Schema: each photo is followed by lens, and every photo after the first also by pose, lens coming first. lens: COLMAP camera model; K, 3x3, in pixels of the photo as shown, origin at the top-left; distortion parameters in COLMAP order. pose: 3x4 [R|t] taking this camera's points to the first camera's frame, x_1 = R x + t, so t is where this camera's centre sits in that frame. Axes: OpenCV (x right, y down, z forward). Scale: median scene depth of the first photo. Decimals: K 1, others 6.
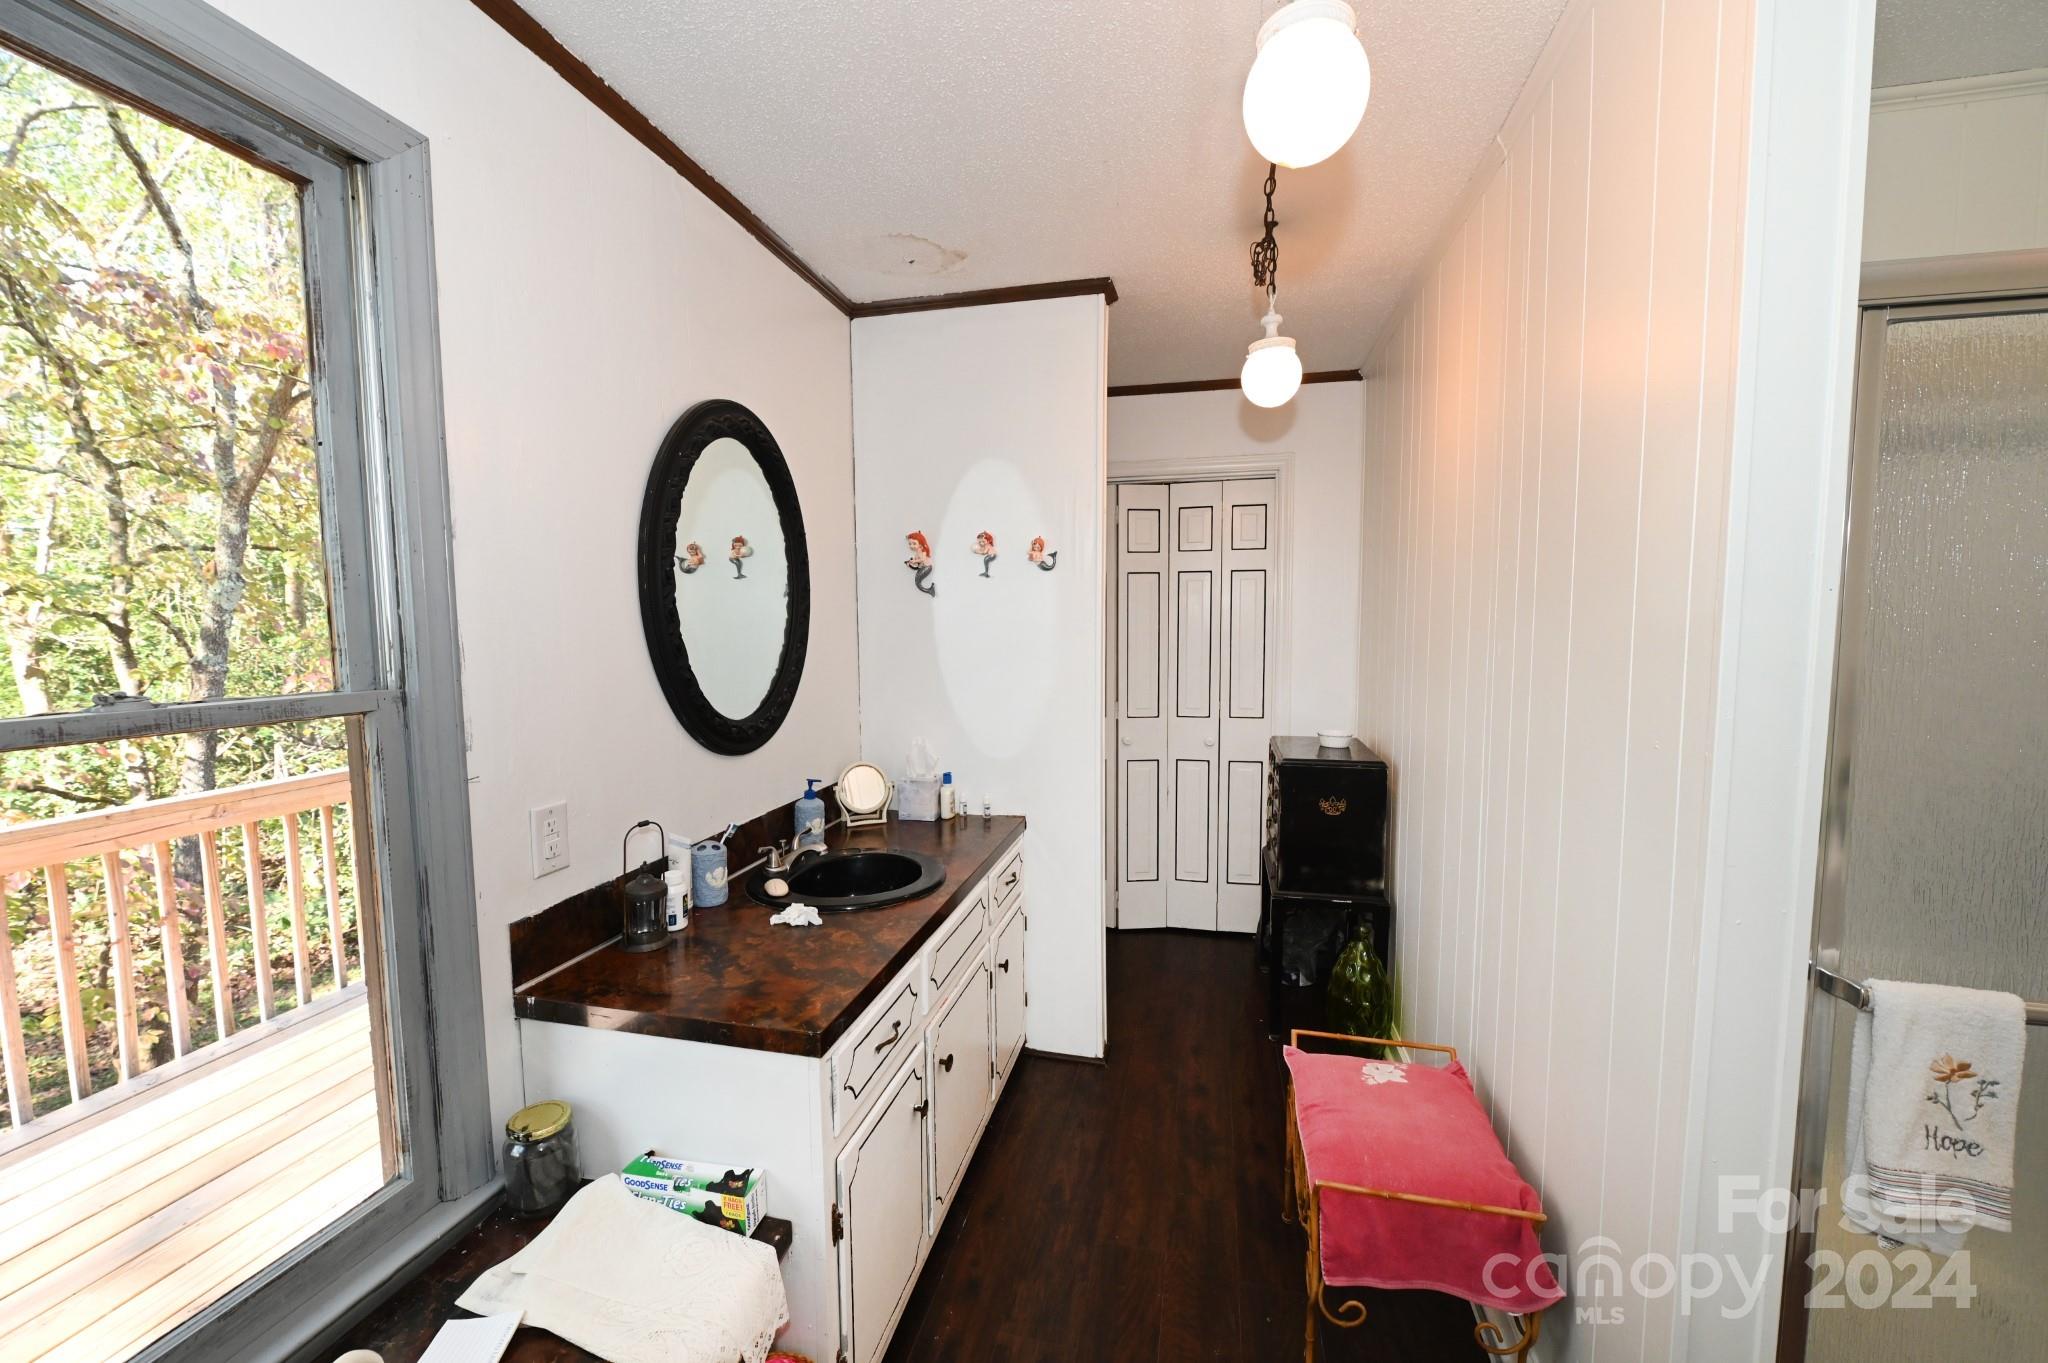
lens RADIAL K [[802.7, 0, 1018.7], [0, 802.7, 684.0], [0, 0, 1]] dist [-0.010483, -0.000501]
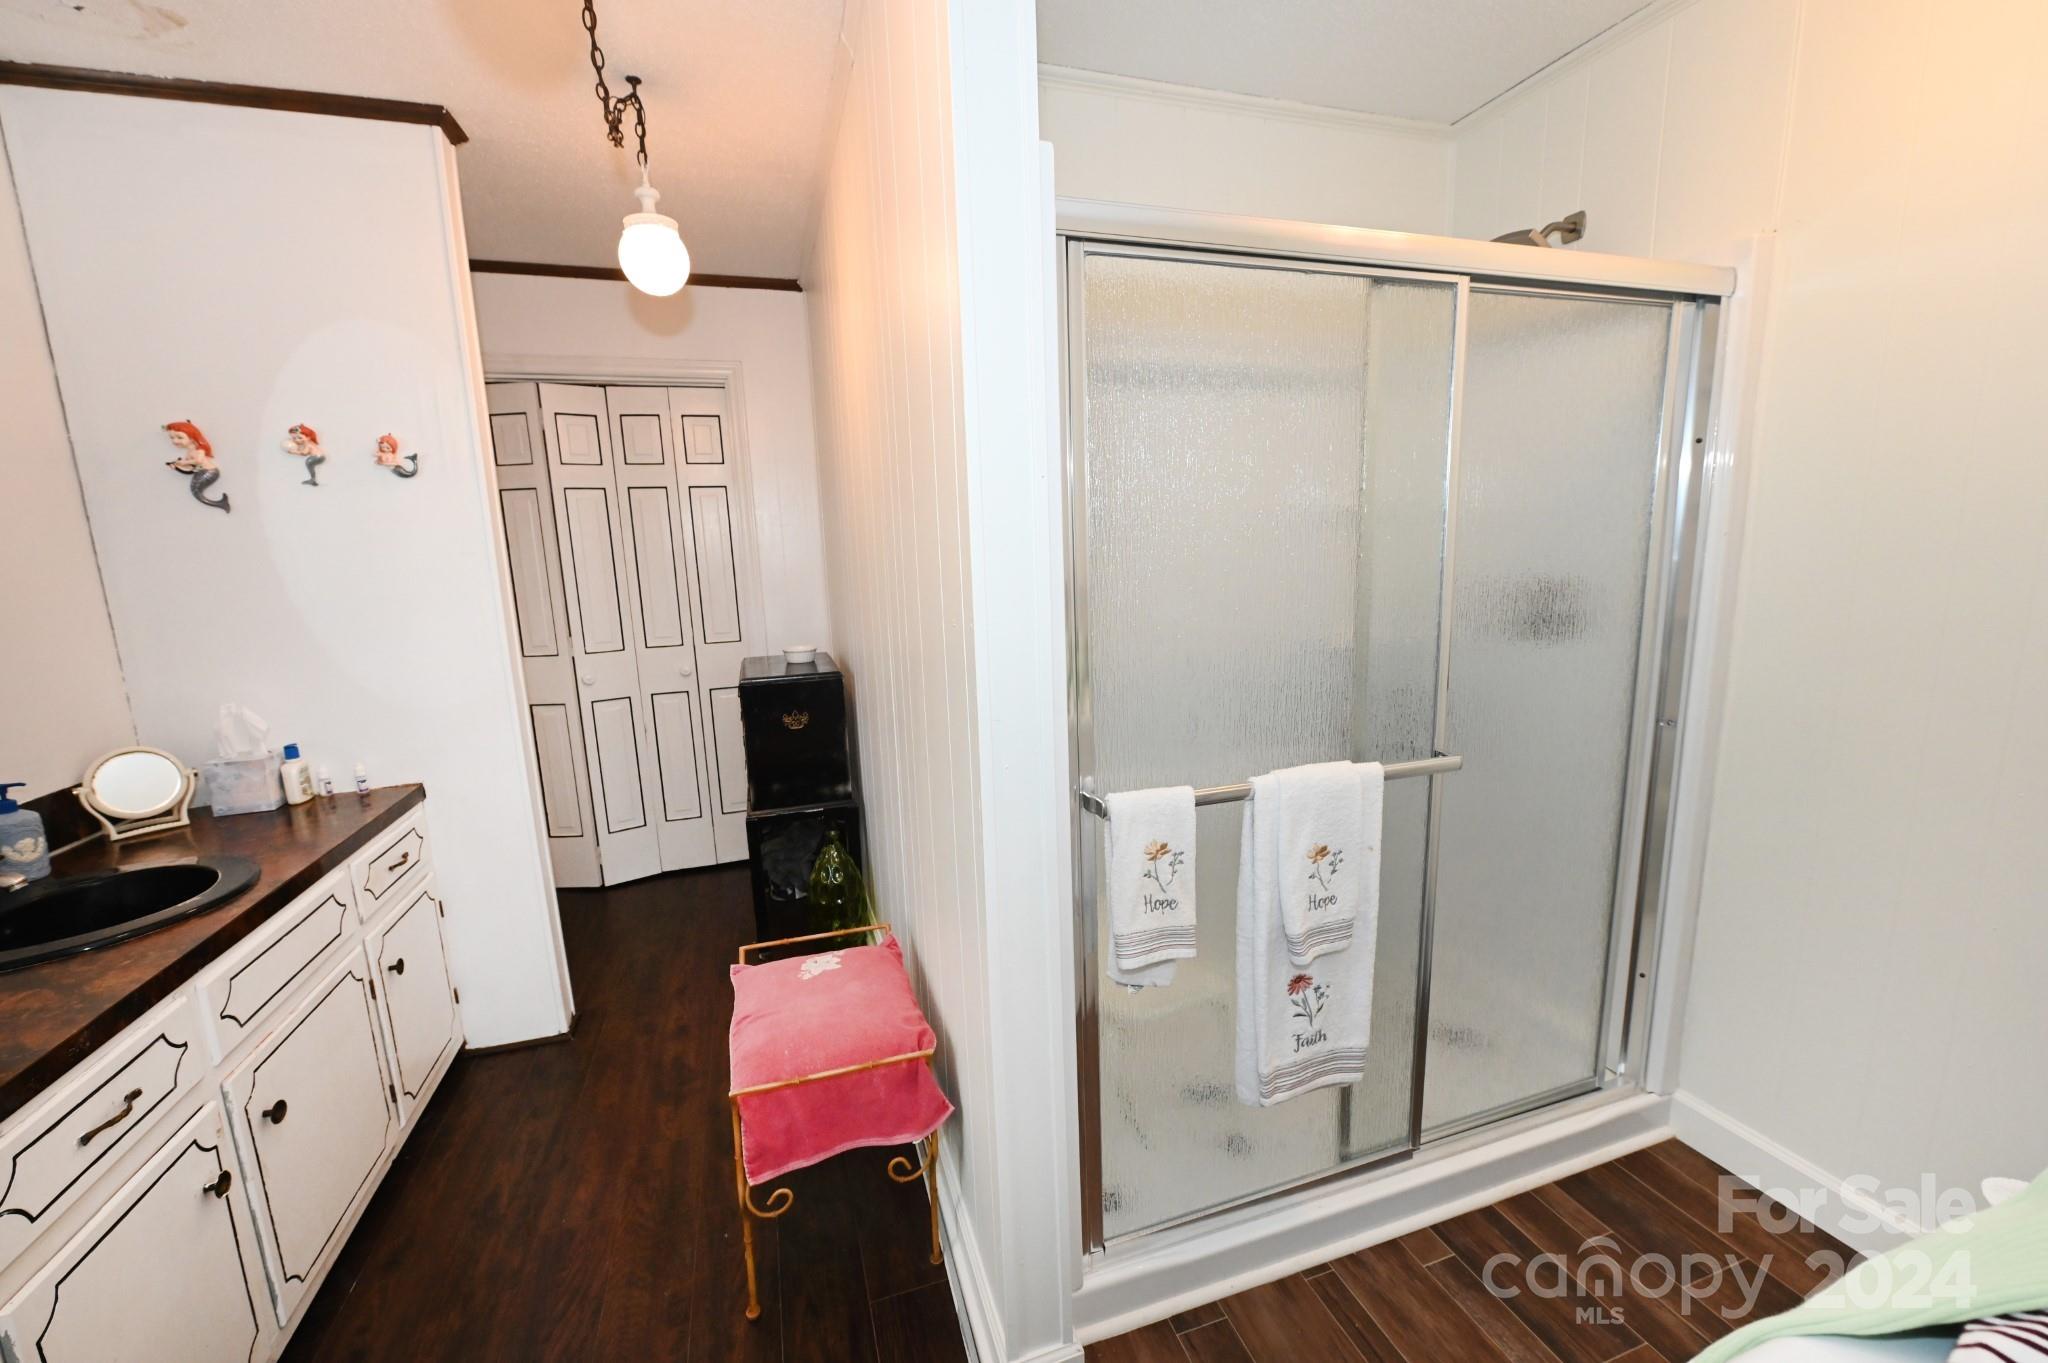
lens RADIAL K [[802.7, 0, 1012.1], [0, 802.7, 678.4], [0, 0, 1]] dist [-0.010483, -0.000501]
pose [[0.851679, -0.109385, 0.512520, 0.129675], [0.068135, 0.992786, 0.098663, 0.021967], [-0.519615, -0.049109, 0.852988, -0.002913]]
